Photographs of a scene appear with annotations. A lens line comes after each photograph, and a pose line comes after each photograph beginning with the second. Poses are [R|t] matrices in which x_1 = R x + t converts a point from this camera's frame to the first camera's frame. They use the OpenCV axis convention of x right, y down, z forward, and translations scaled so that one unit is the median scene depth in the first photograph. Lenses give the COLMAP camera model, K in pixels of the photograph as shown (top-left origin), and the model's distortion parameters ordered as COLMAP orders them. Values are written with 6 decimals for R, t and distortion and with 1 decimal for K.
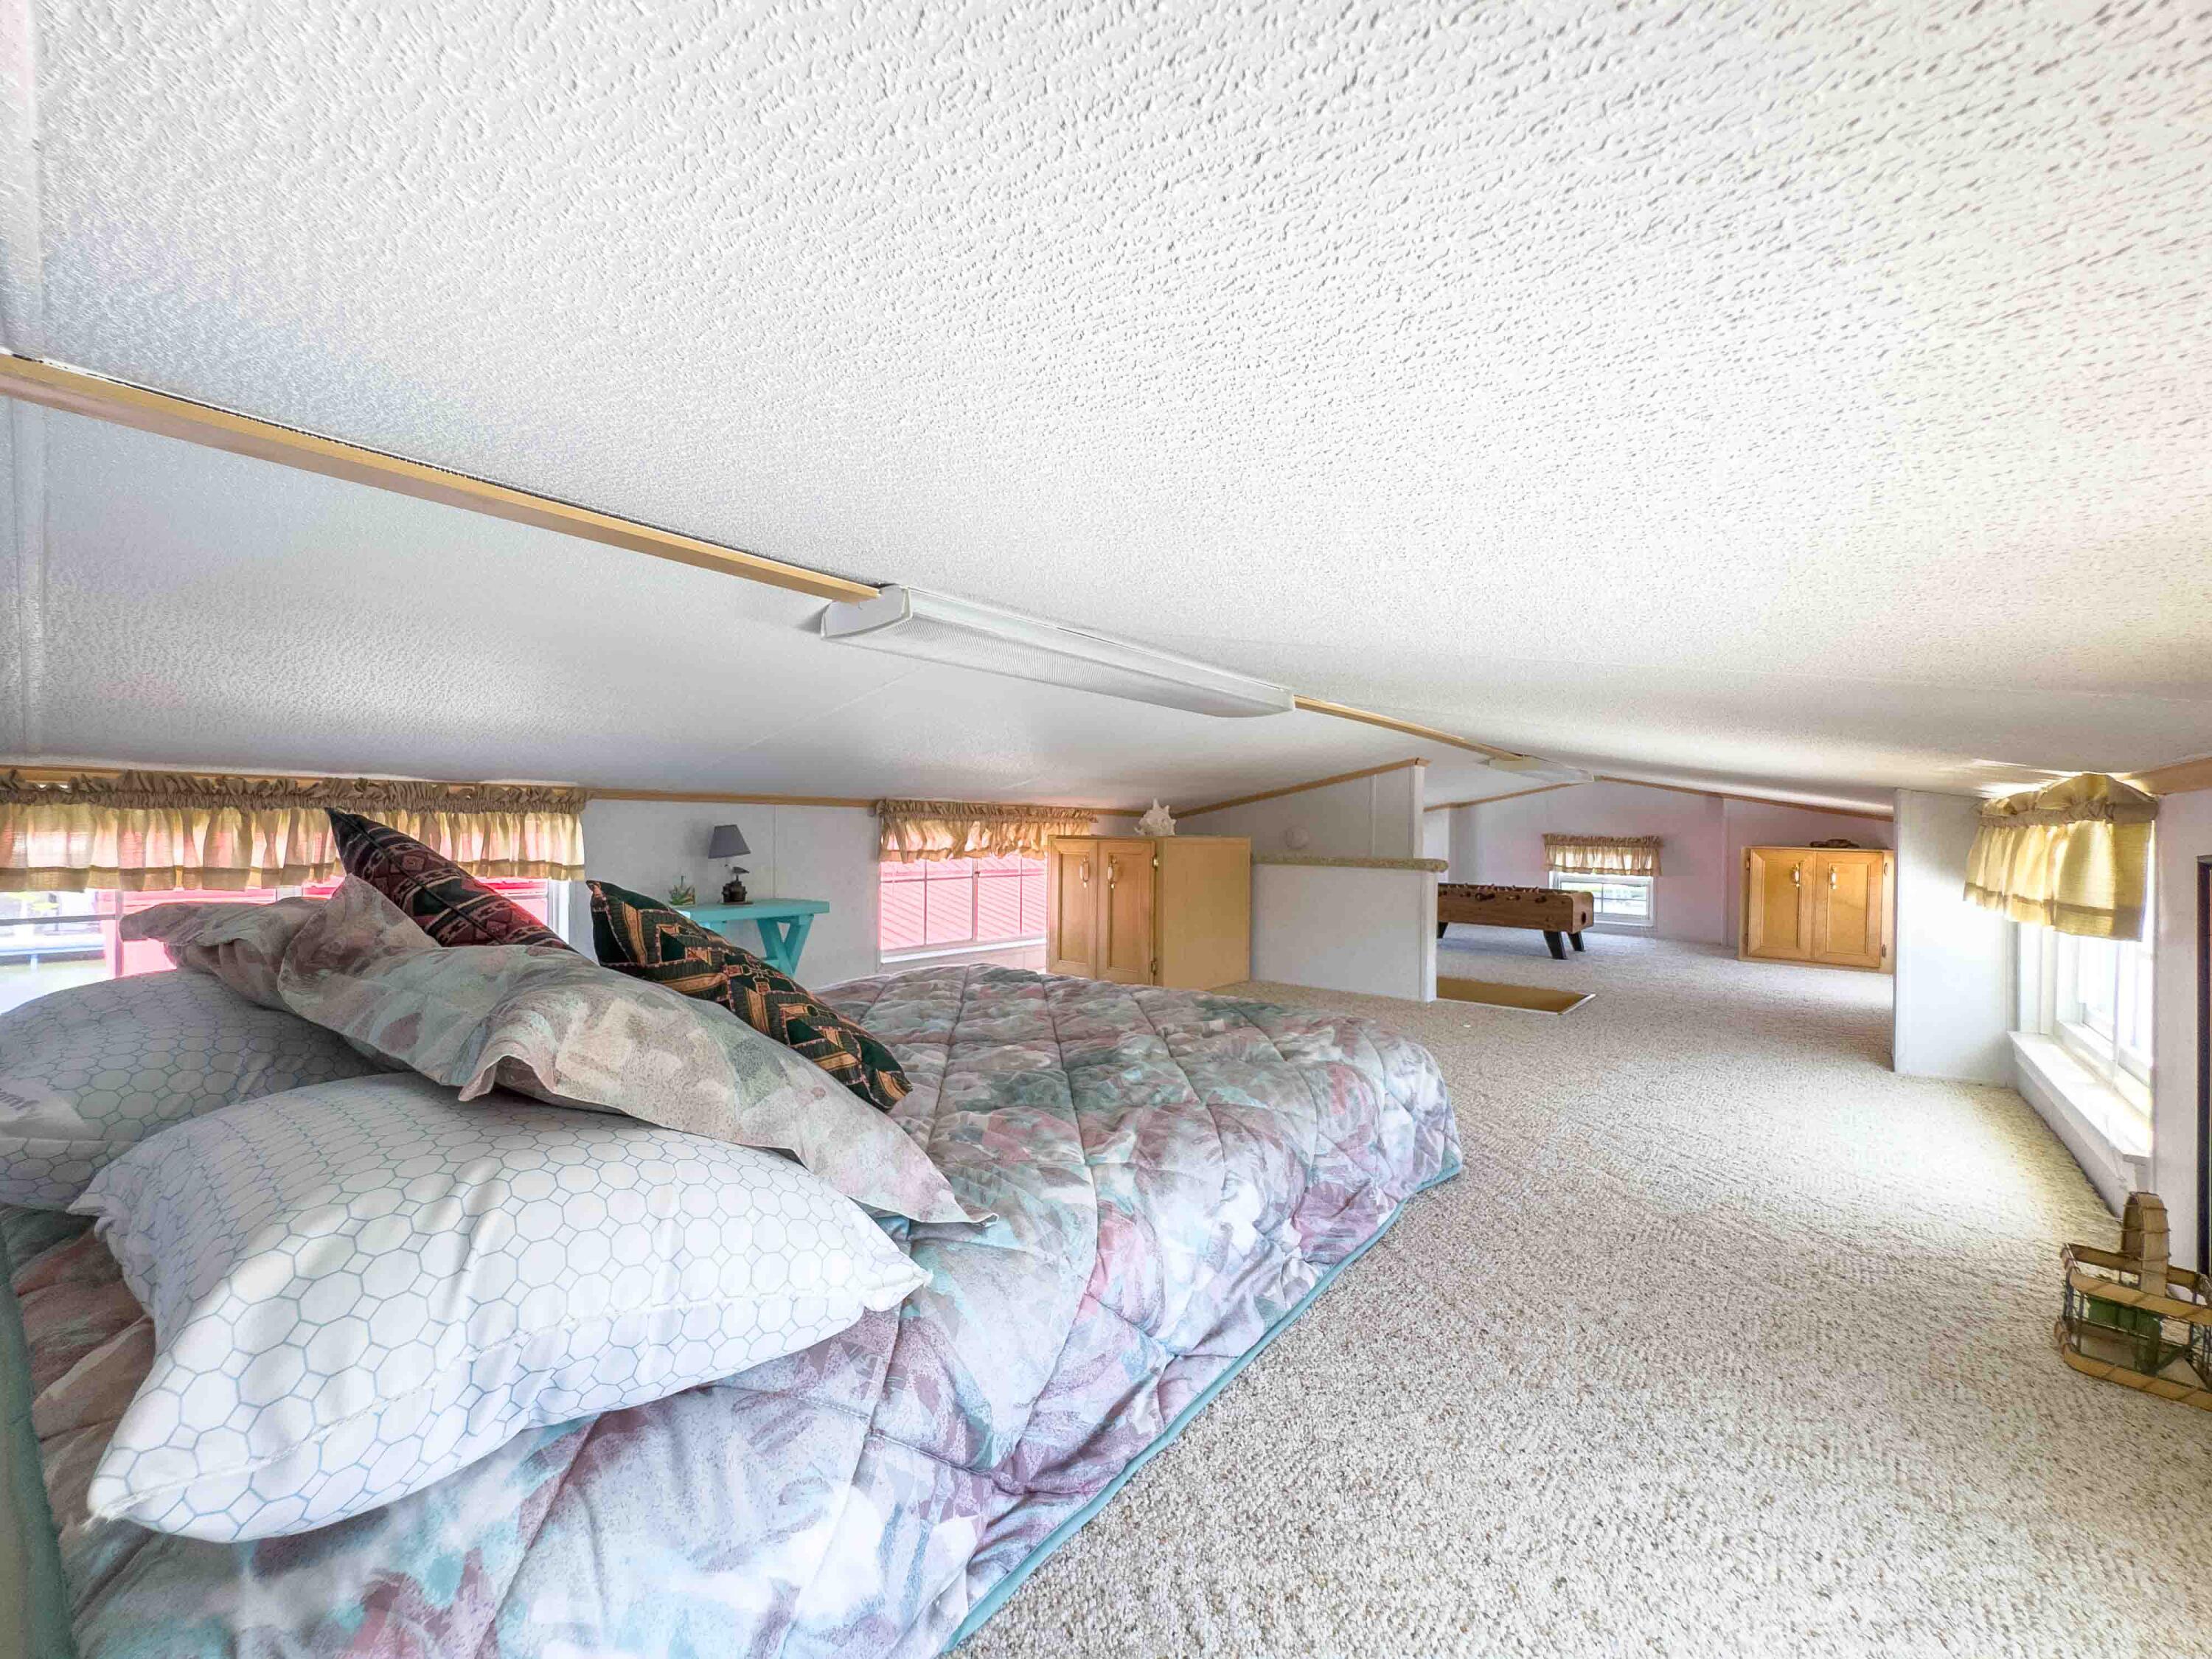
lens RADIAL K [[883.4, 0, 1099.8], [0, 883.4, 833.7], [0, 0, 1]] dist [-0.001860, -0.000233]
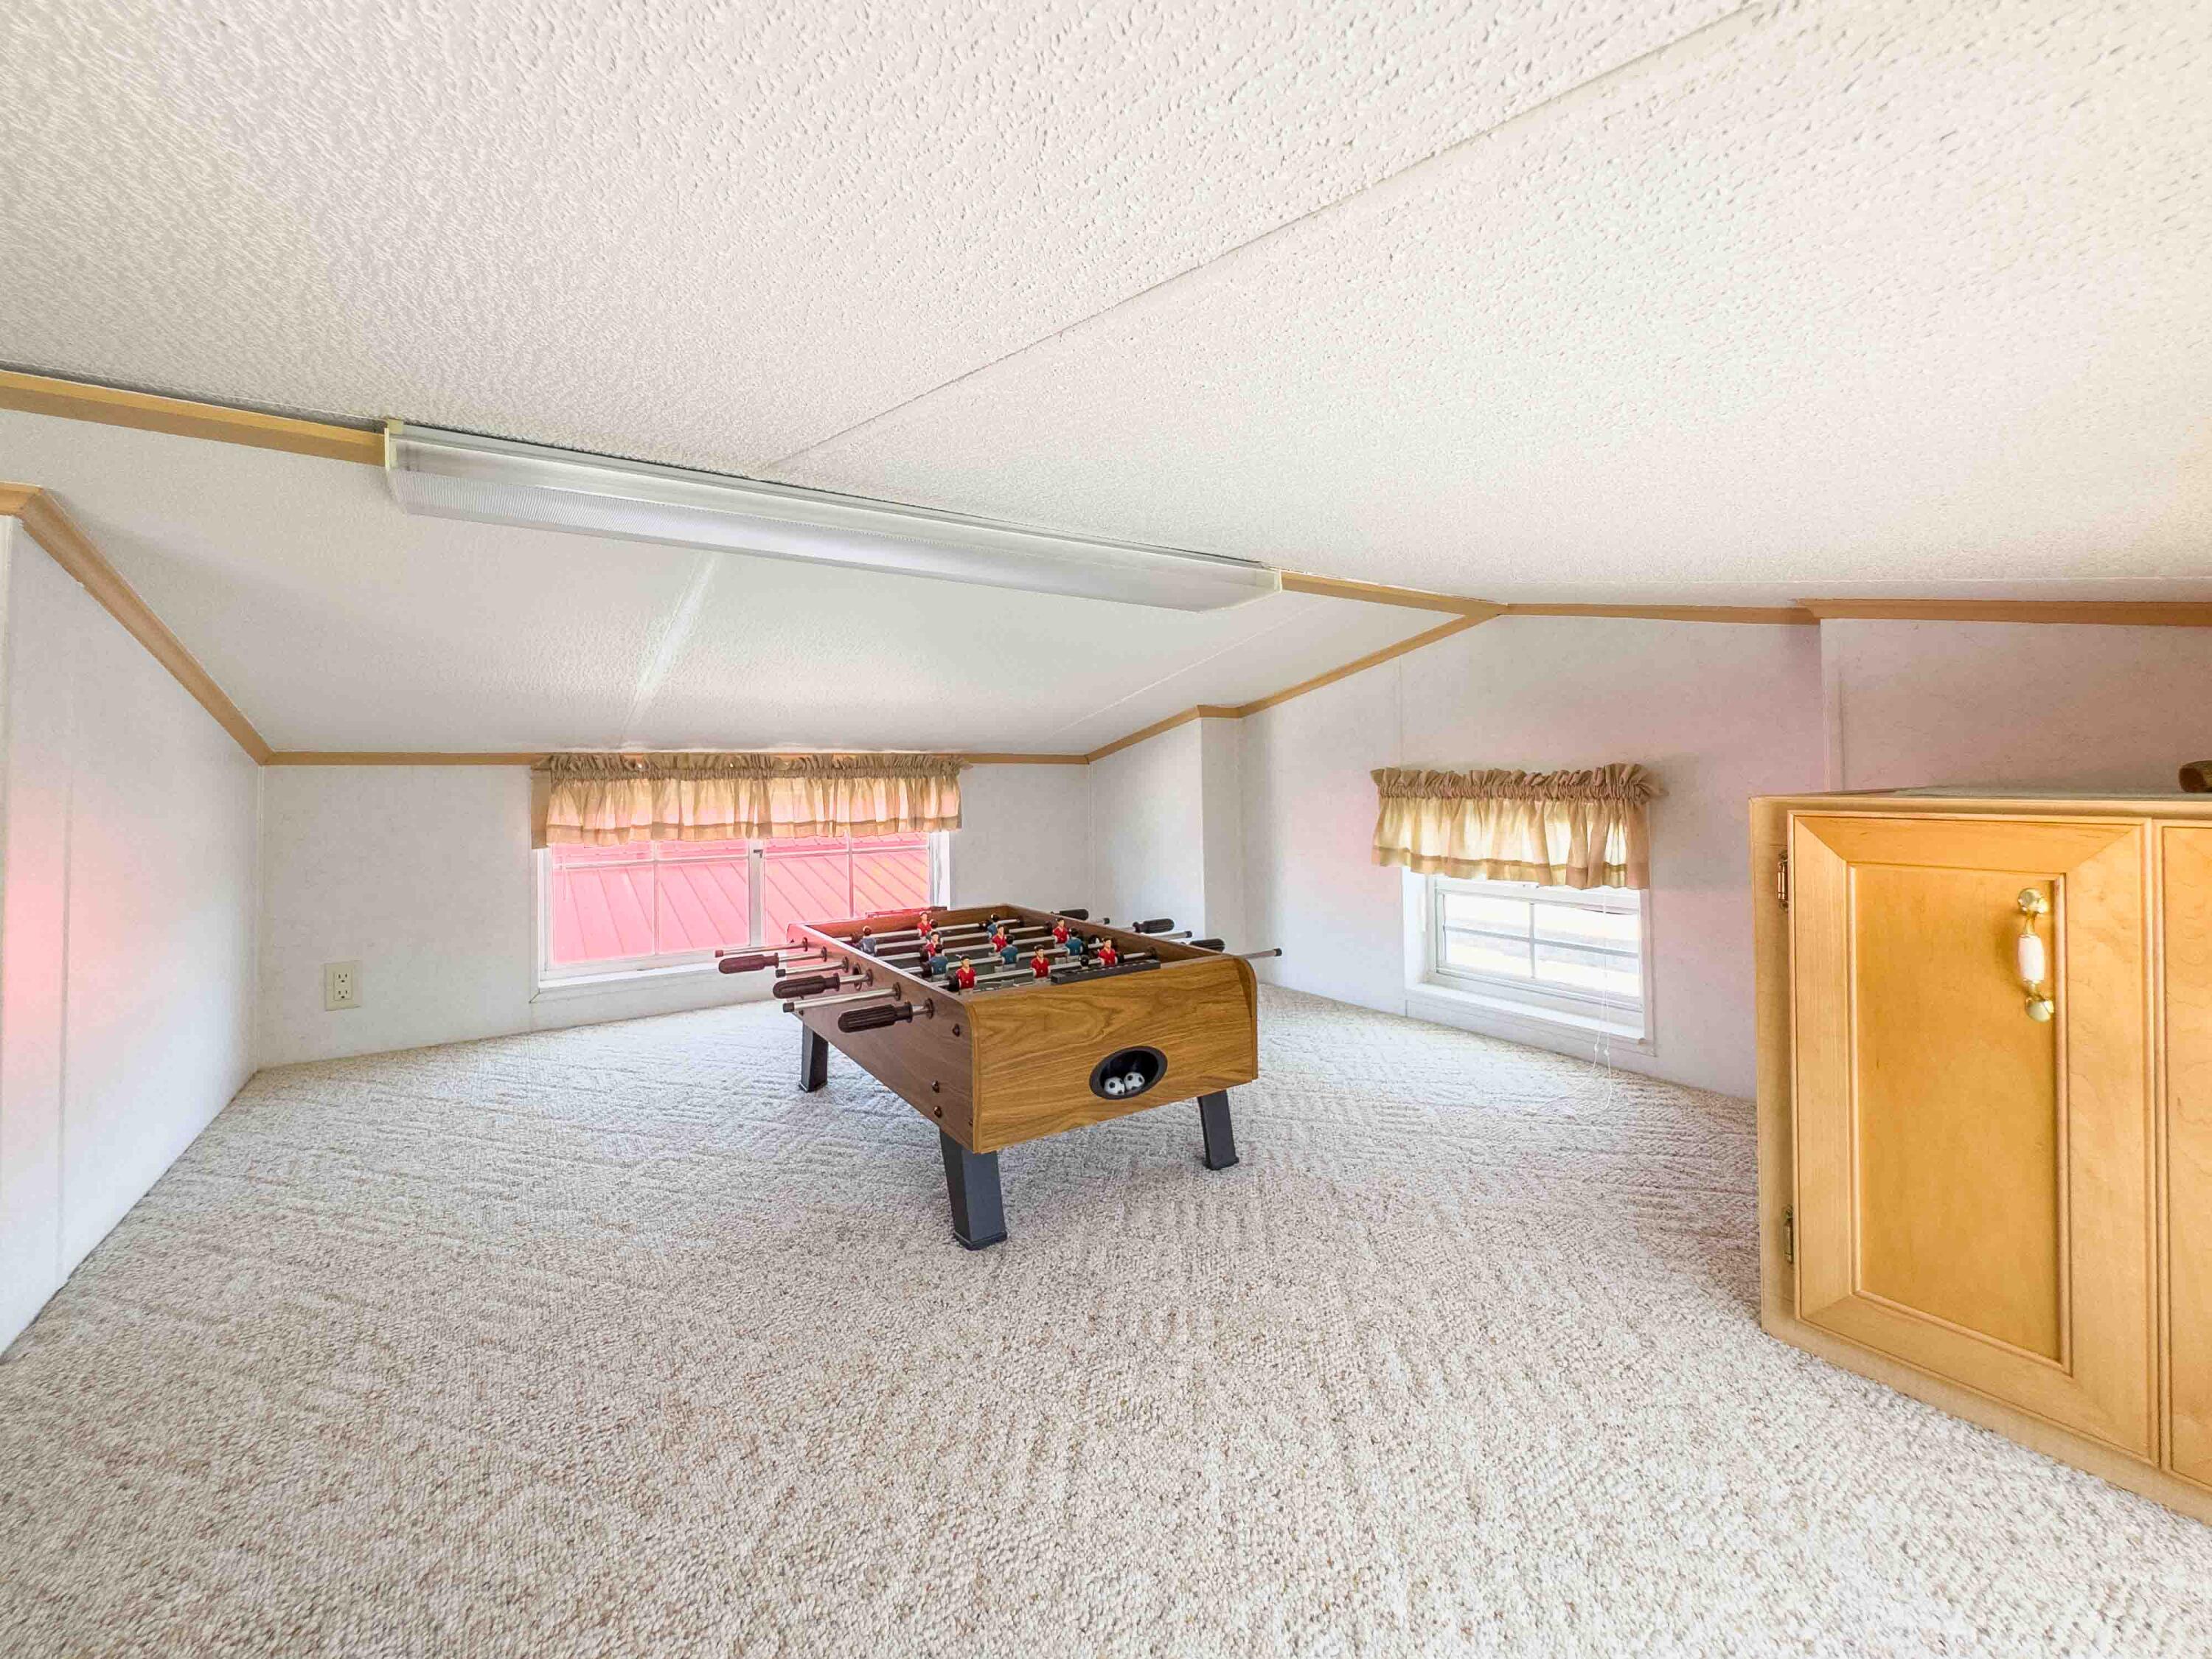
lens RADIAL K [[883.4, 0, 1106.3], [0, 883.4, 816.8], [0, 0, 1]] dist [-0.001860, -0.000233]
pose [[0.951716, -0.020949, -0.306265, 0.518214], [0.030223, 0.999216, 0.025572, 0.007622], [0.305489, -0.033593, 0.951603, 0.606123]]
